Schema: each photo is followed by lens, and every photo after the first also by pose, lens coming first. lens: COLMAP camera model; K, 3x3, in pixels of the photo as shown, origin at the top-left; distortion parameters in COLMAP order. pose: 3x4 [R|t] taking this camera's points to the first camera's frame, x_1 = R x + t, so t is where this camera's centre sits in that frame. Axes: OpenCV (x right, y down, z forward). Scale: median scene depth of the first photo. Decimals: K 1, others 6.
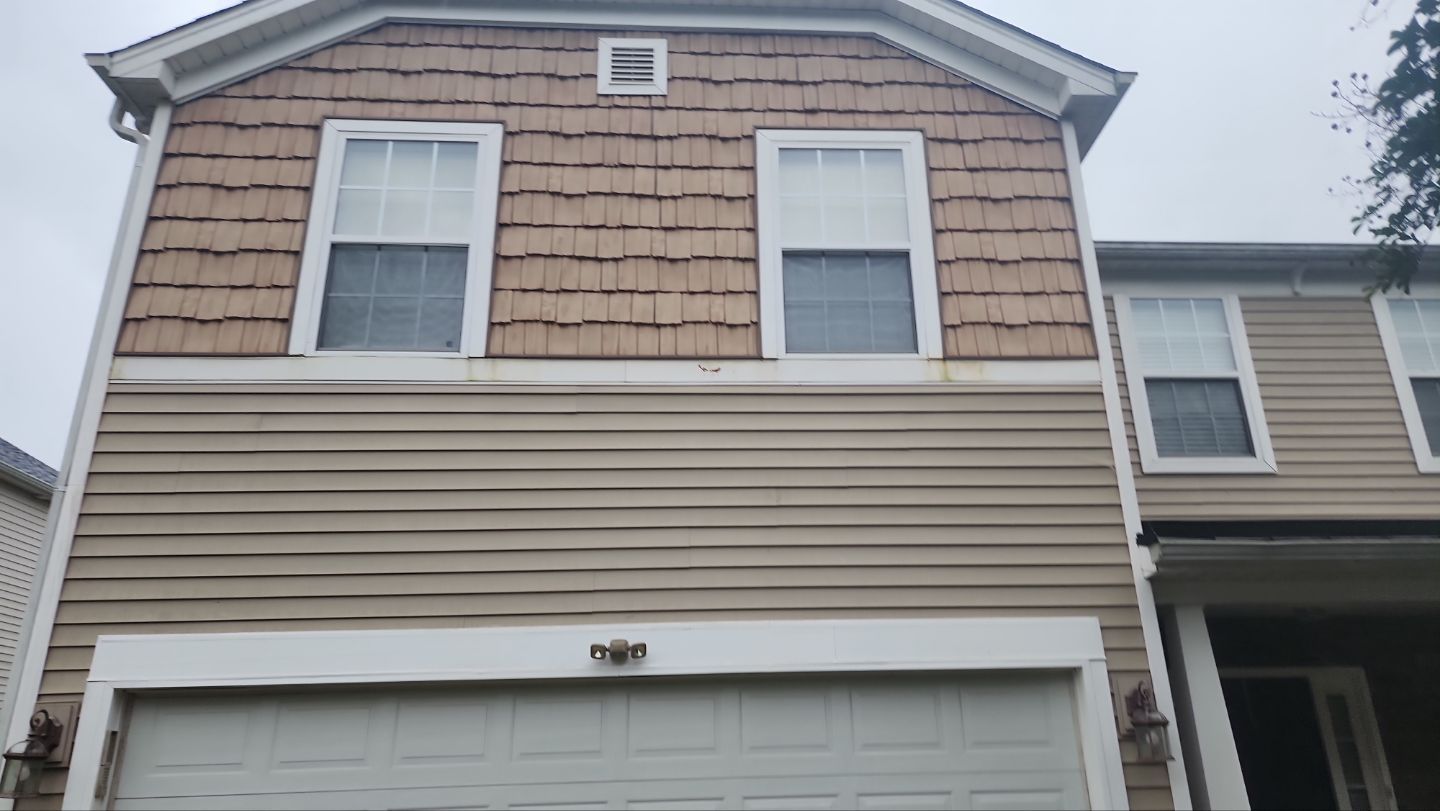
lens RADIAL K [[968.8, 0, 720.0], [0, 968.8, 405.5], [0, 0, 1]] dist [0.133956, -0.219706]
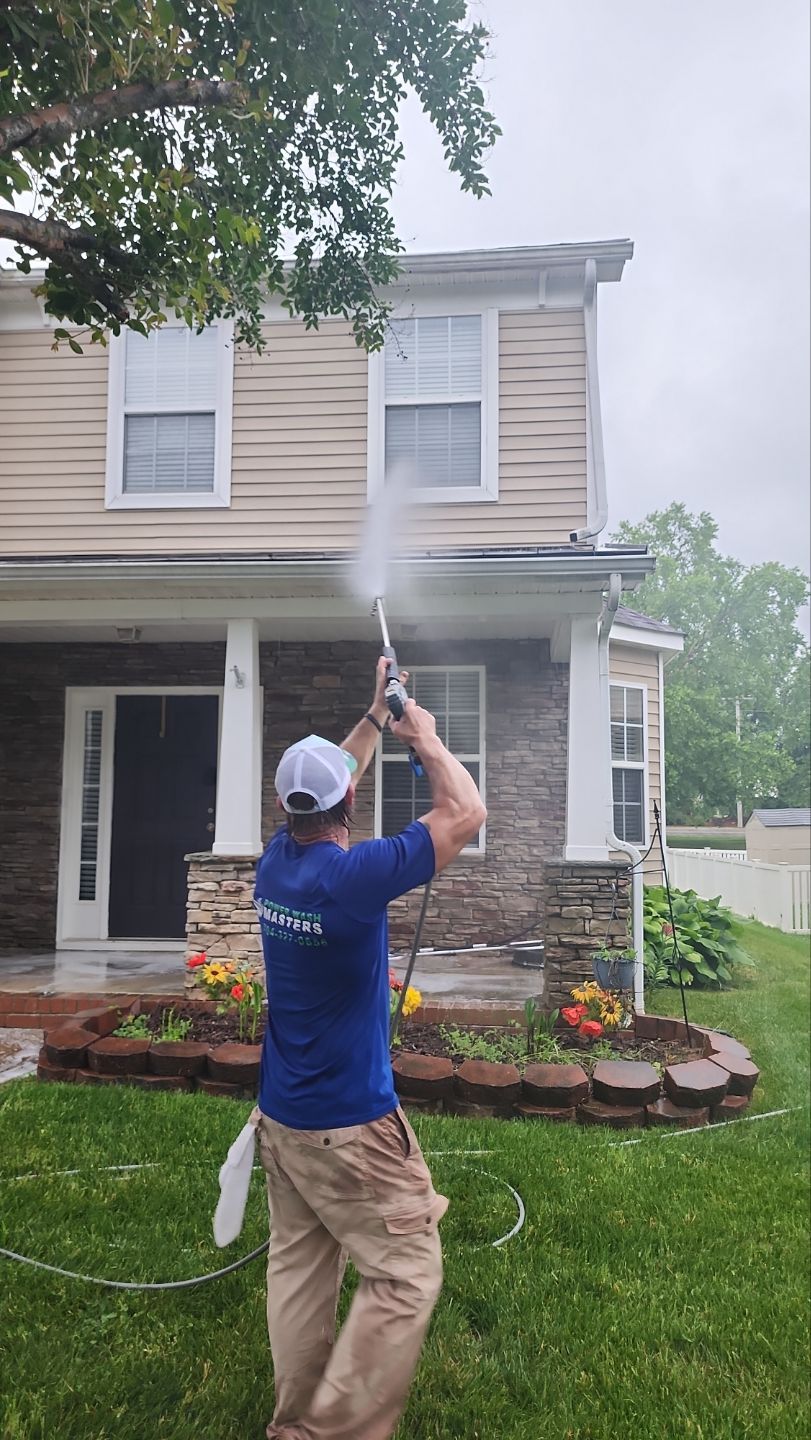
lens RADIAL K [[968.8, 0, 405.5], [0, 968.8, 720.0], [0, 0, 1]] dist [0.133956, -0.219706]
pose [[0.987540, 0.020603, -0.156015, 1.211857], [0.024588, 0.959017, 0.282281, -0.005725], [0.155437, -0.282600, 0.946560, -0.043187]]
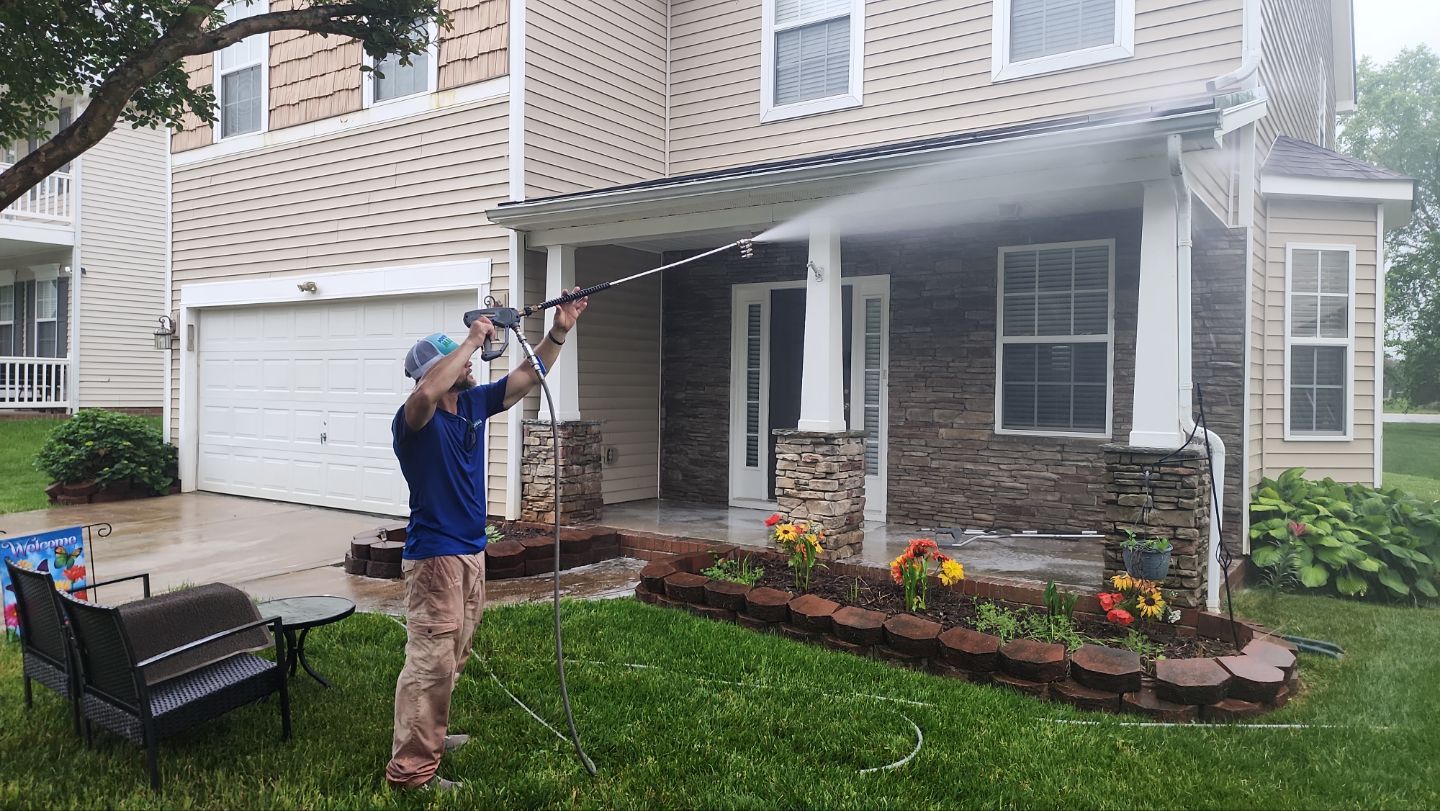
lens RADIAL K [[965.1, 0, 718.5], [0, 965.1, 368.5], [0, 0, 1]] dist [0.128253, -0.146900]
pose [[0.789983, 0.026196, -0.612568, 1.477755], [0.194555, 0.936744, 0.290962, -0.007107], [0.581442, -0.349033, 0.734916, -0.019515]]
